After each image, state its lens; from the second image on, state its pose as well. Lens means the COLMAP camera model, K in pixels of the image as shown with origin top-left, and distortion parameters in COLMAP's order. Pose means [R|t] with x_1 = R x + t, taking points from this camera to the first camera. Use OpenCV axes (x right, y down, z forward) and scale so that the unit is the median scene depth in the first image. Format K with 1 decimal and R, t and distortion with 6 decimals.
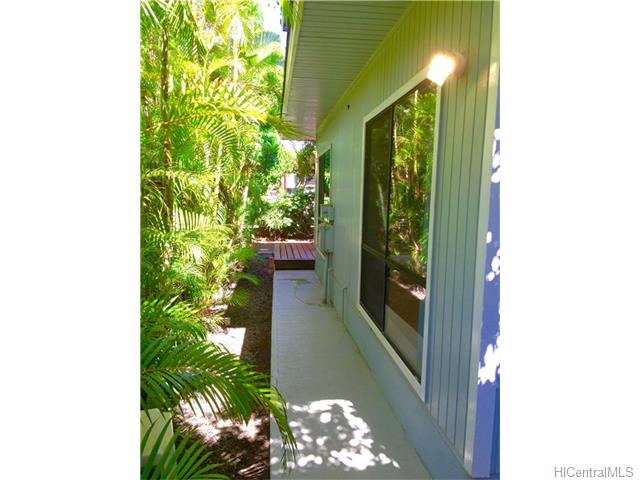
lens RADIAL K [[553.3, 0, 320.0], [0, 553.3, 240.0], [0, 0, 1]] dist [0.093761, -0.115021]
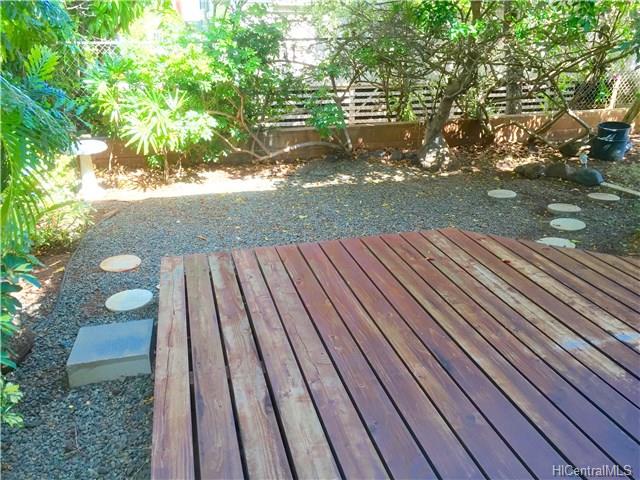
lens RADIAL K [[553.3, 0, 320.0], [0, 553.3, 240.0], [0, 0, 1]] dist [0.093761, -0.115021]
pose [[0.986502, -0.080534, 0.142579, -0.042309], [0.040282, 0.963298, 0.265395, -0.051470], [-0.158719, -0.256069, 0.953539, 0.668157]]
